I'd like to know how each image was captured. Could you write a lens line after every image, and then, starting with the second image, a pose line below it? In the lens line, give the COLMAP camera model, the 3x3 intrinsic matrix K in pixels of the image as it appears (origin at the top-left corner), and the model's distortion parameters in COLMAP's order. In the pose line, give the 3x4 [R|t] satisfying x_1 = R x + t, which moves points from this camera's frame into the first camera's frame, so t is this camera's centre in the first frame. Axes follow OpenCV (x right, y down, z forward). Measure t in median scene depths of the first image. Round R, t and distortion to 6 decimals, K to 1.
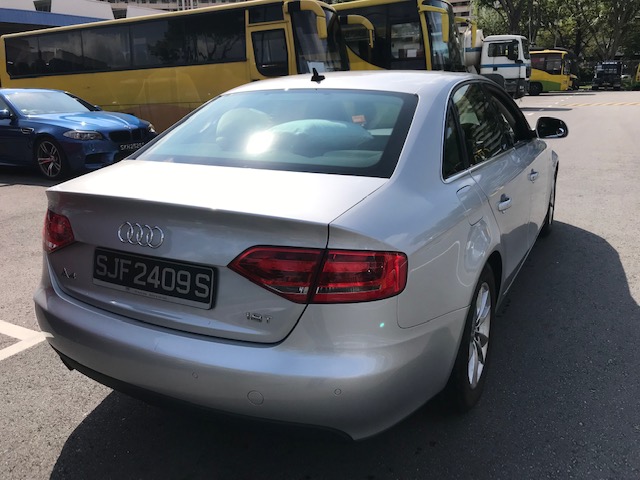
lens RADIAL K [[526.0, 0, 312.6], [0, 526.0, 234.5], [0, 0, 1]] dist [0.022482, -0.025827]
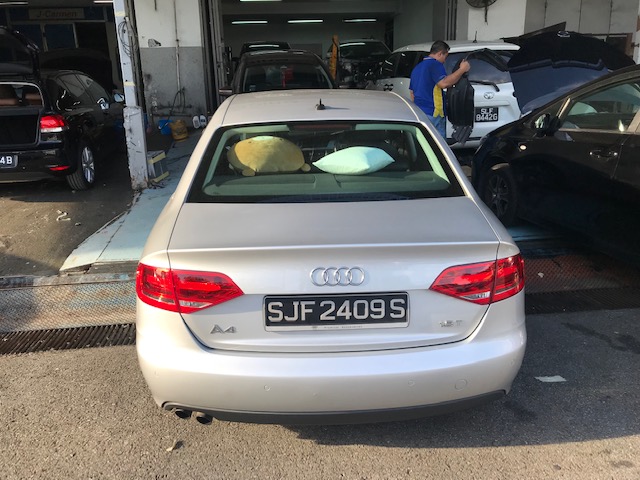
lens RADIAL K [[526.0, 0, 307.5], [0, 526.0, 238.8], [0, 0, 1]] dist [0.022482, -0.025827]
pose [[0.864902, -0.159433, 0.475946, -0.863999], [0.136728, 0.987190, 0.082224, -0.170889], [-0.482959, -0.006040, 0.875622, 0.053662]]
